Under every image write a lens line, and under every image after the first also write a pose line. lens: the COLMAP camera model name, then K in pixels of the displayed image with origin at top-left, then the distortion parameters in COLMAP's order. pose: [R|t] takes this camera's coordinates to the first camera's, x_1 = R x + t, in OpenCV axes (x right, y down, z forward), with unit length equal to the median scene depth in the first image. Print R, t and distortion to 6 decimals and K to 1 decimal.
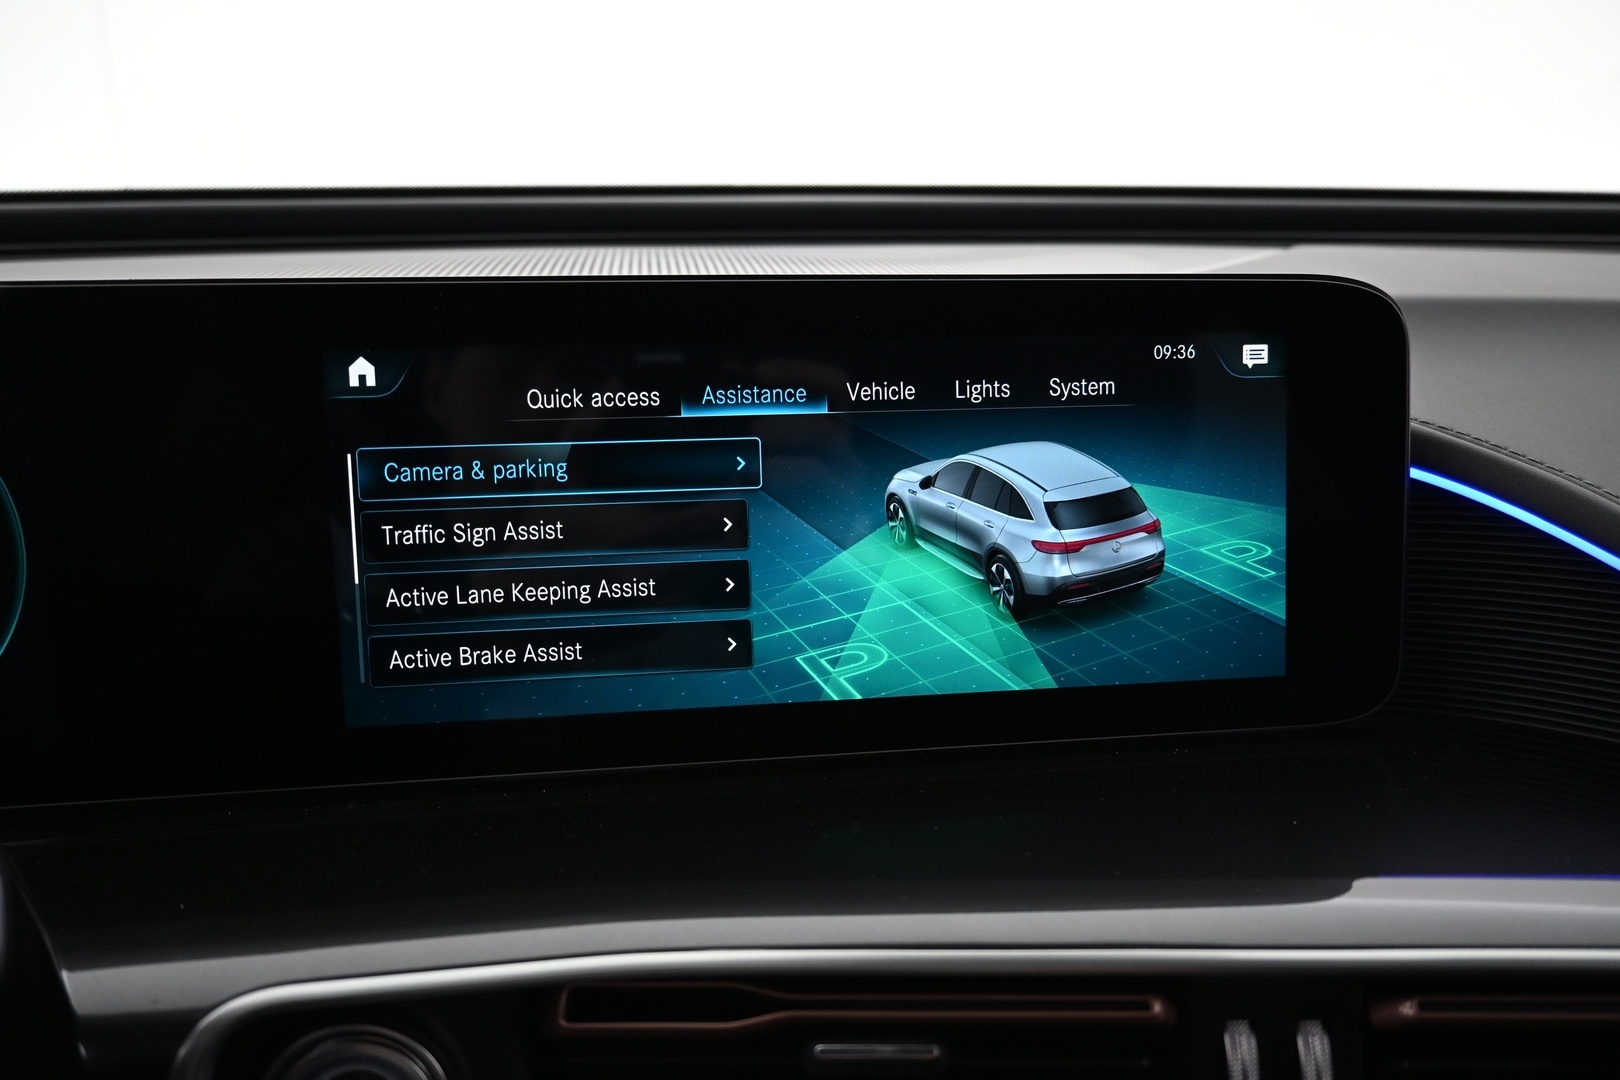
lens RADIAL K [[1106.1, 0, 816.9], [0, 1106.1, 538.6], [0, 0, 1]] dist [0.004593, -0.015880]
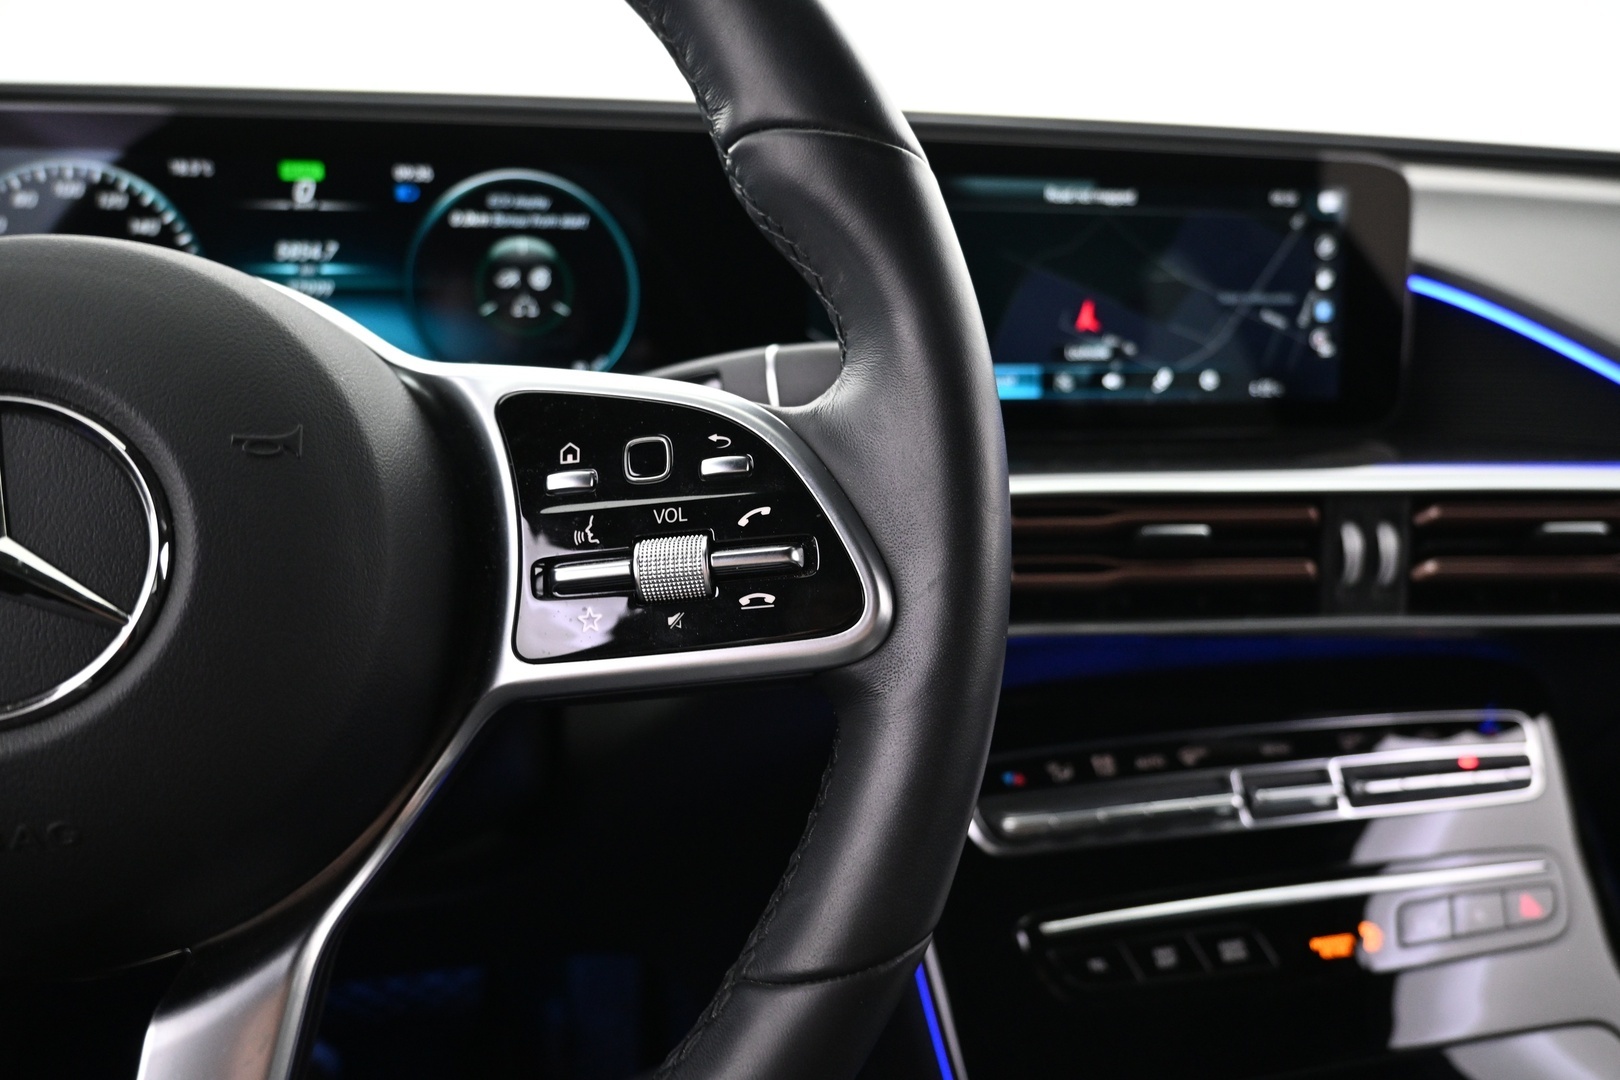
lens RADIAL K [[1106.1, 0, 808.9], [0, 1106.1, 533.7], [0, 0, 1]] dist [0.004593, -0.015880]
pose [[0.995753, 0.004970, 0.091936, -0.574964], [-0.007193, 0.999689, 0.023863, 0.320829], [-0.091788, -0.024423, 0.995479, -0.649836]]
